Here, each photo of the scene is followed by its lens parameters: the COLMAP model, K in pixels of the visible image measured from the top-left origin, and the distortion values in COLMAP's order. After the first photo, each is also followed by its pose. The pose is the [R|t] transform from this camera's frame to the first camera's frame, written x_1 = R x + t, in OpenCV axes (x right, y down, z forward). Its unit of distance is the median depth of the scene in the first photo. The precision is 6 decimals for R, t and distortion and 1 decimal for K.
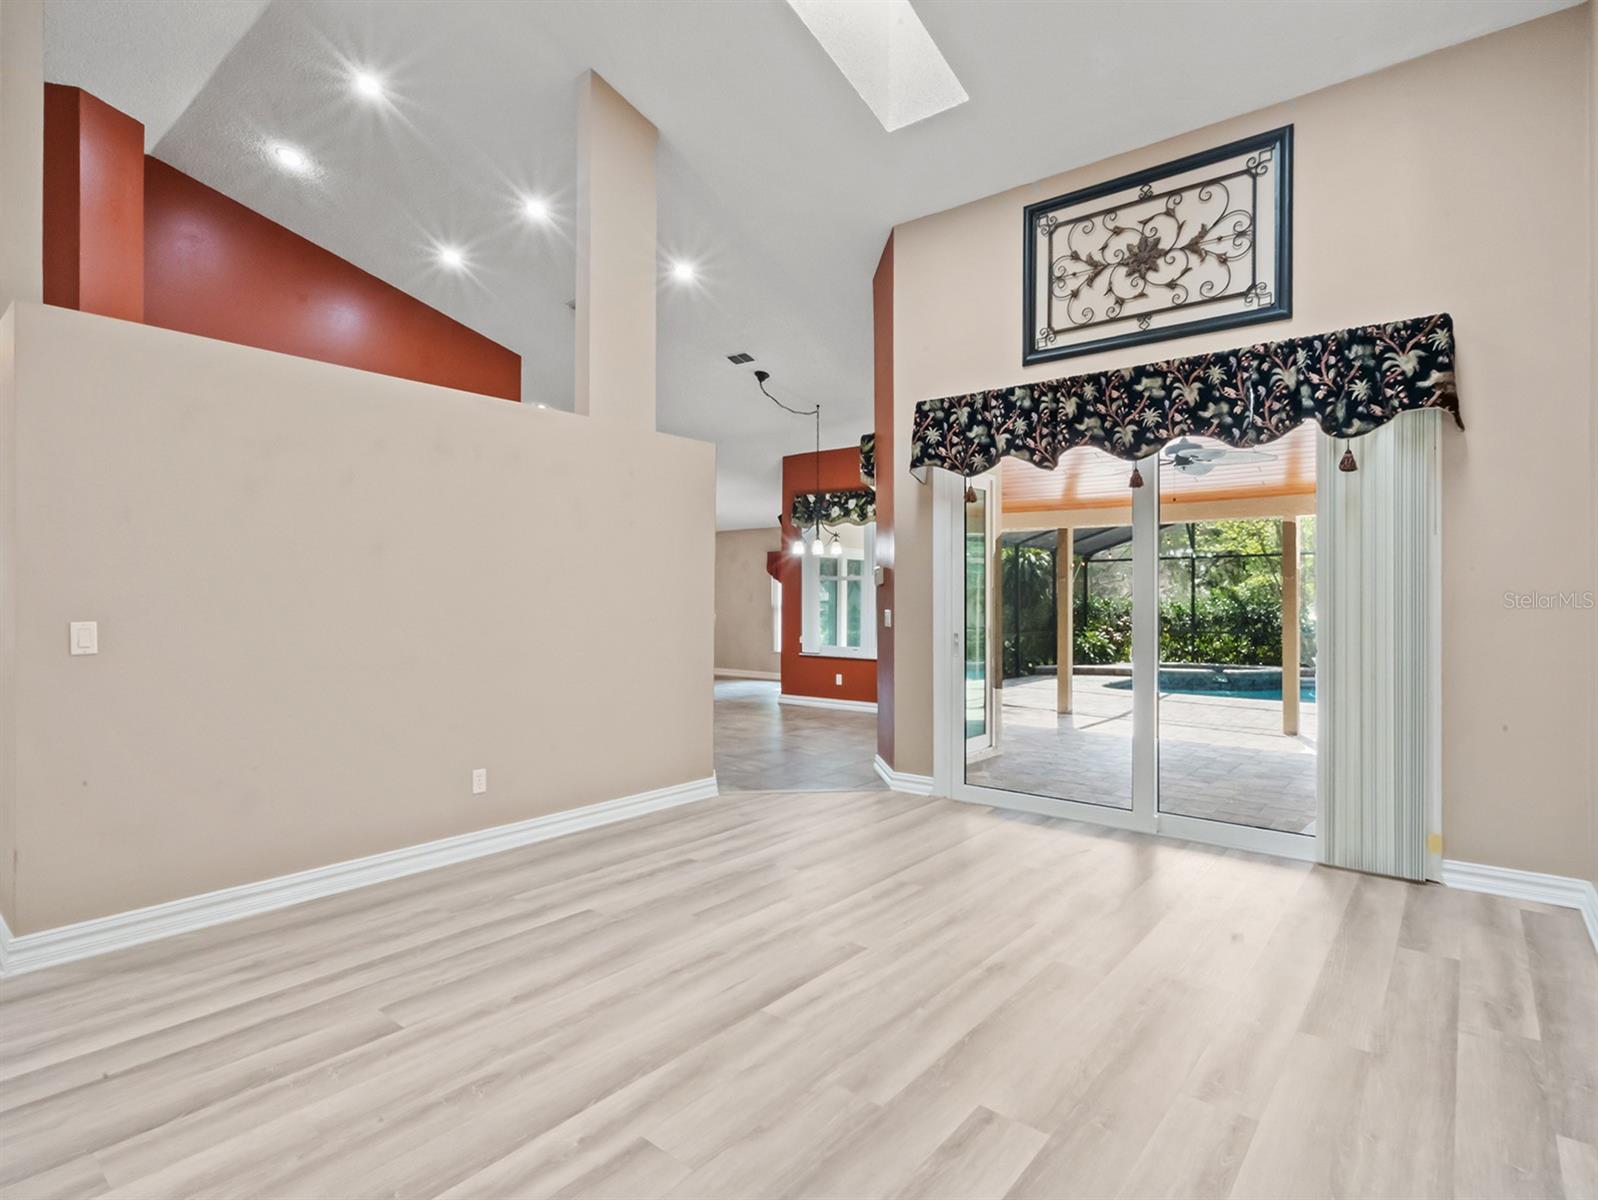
lens RADIAL K [[820.1, 0, 793.3], [0, 820.1, 594.3], [0, 0, 1]] dist [-0.009700, 0.006457]
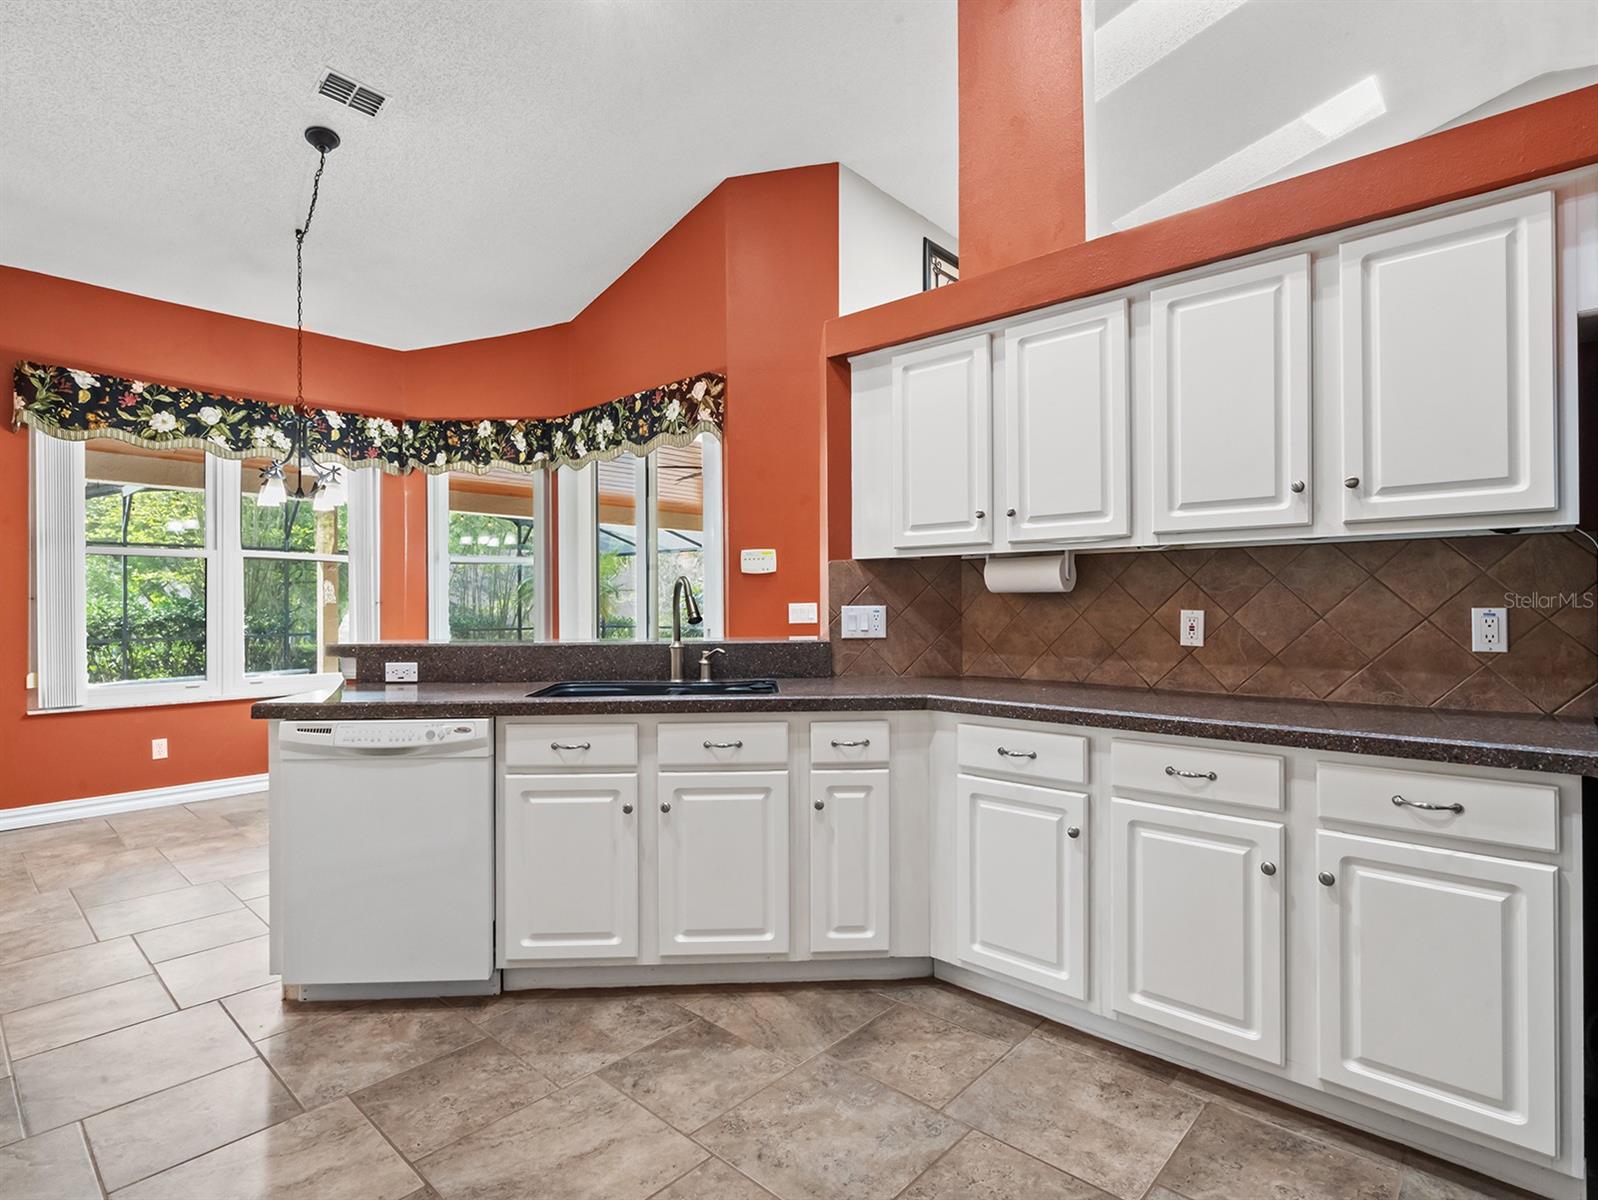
lens RADIAL K [[820.1, 0, 798.1], [0, 820.1, 599.1], [0, 0, 1]] dist [-0.009700, 0.006457]
pose [[0.057718, 0.001549, 0.998332, -1.071815], [-0.002325, 0.999996, -0.001417, 0.024084], [-0.998330, -0.002239, 0.057721, 1.421158]]
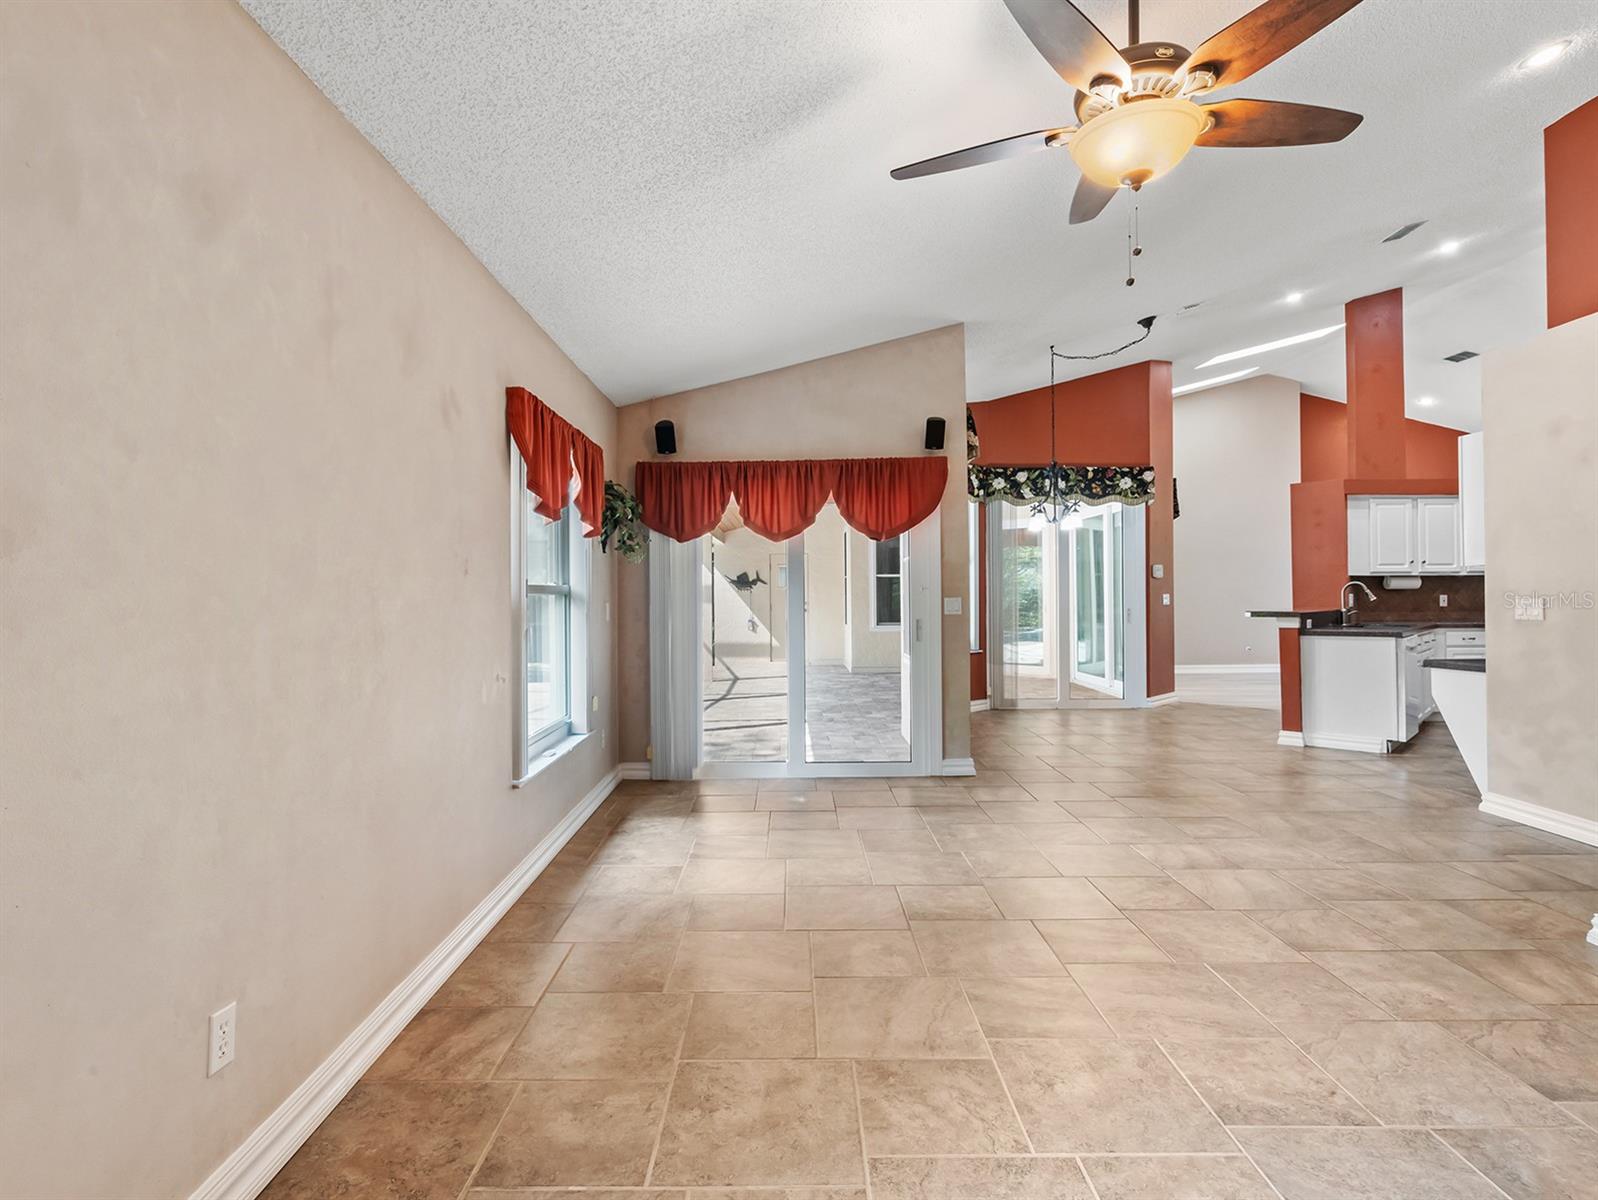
lens RADIAL K [[820.1, 0, 784.3], [0, 820.1, 592.3], [0, 0, 1]] dist [-0.009700, 0.006457]
pose [[-0.629759, 0.007167, 0.776758, -0.950167], [-0.002103, 0.999938, -0.010931, 0.050832], [-0.776788, -0.008517, -0.629705, 3.793263]]
